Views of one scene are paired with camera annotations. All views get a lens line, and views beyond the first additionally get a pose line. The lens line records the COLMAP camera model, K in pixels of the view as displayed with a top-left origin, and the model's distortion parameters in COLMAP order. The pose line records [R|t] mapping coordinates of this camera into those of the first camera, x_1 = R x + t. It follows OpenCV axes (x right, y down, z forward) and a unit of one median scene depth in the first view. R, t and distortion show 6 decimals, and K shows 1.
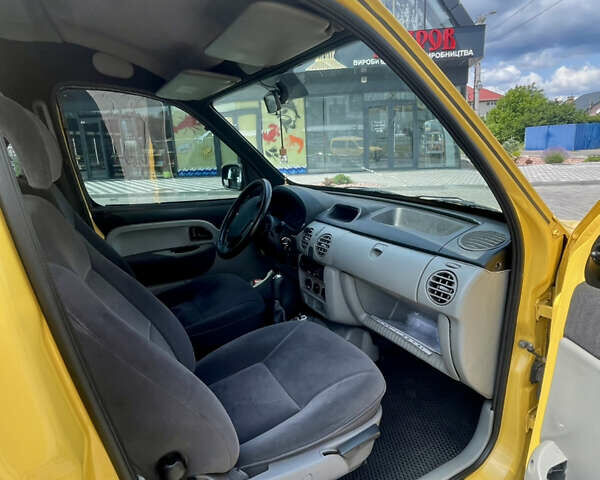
lens RADIAL K [[336.0, 0, 300.0], [0, 336.0, 240.0], [0, 0, 1]] dist [-0.002344, -0.000223]
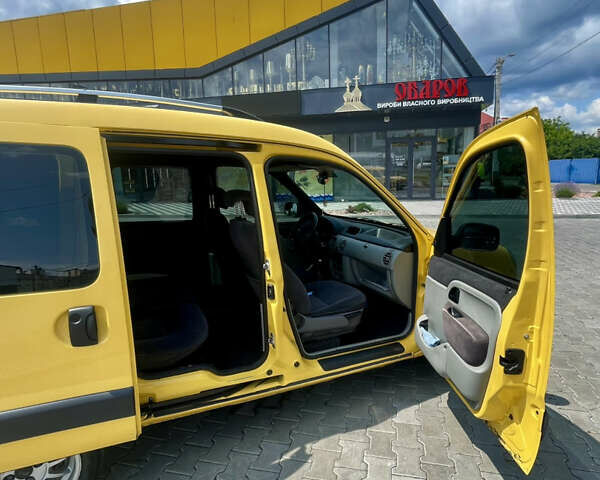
lens RADIAL K [[336.0, 0, 300.0], [0, 336.0, 240.0], [0, 0, 1]] dist [-0.002344, -0.000223]
pose [[0.996814, 0.033945, -0.072184, -0.007255], [-0.038905, 0.996895, -0.068459, 0.023078], [0.069636, 0.071050, 0.995039, -0.184838]]
